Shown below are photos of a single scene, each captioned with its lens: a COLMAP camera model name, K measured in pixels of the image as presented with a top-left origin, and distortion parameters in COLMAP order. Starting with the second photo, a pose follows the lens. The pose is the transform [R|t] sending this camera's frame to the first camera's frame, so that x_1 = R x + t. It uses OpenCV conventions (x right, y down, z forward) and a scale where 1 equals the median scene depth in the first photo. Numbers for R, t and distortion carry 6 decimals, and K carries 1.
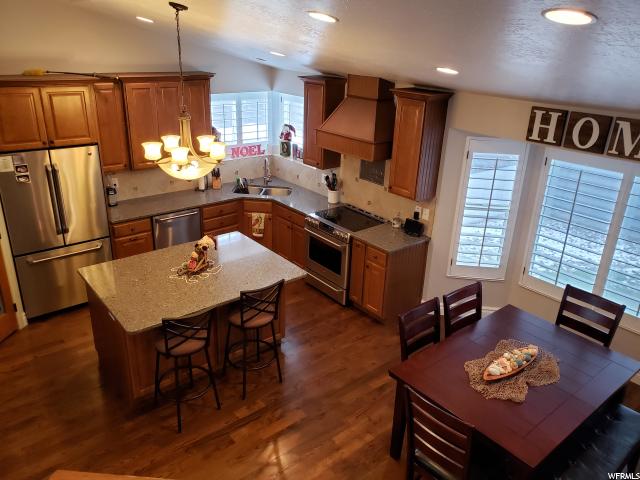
lens RADIAL K [[510.9, 0, 319.9], [0, 510.9, 231.2], [0, 0, 1]] dist [0.001916, 0.105907]
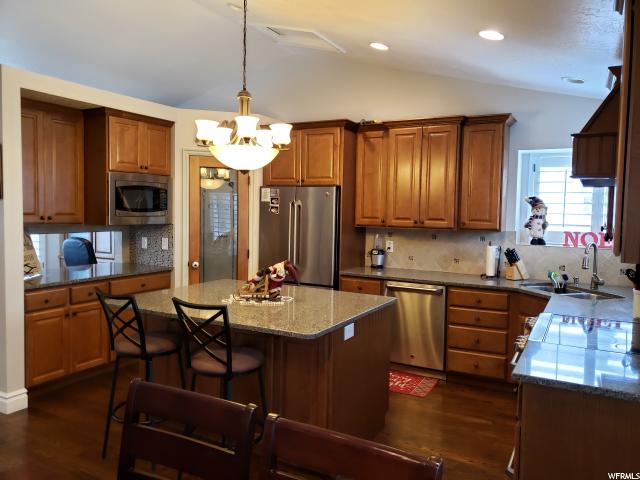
lens RADIAL K [[494.9, 0, 324.8], [0, 494.9, 236.1], [0, 0, 1]] dist [0.142827, -0.176546]
pose [[0.383692, 0.023131, -0.923171, 0.423094], [-0.344777, 0.930986, -0.119971, 0.039248], [0.856685, 0.364321, 0.365187, 0.672177]]
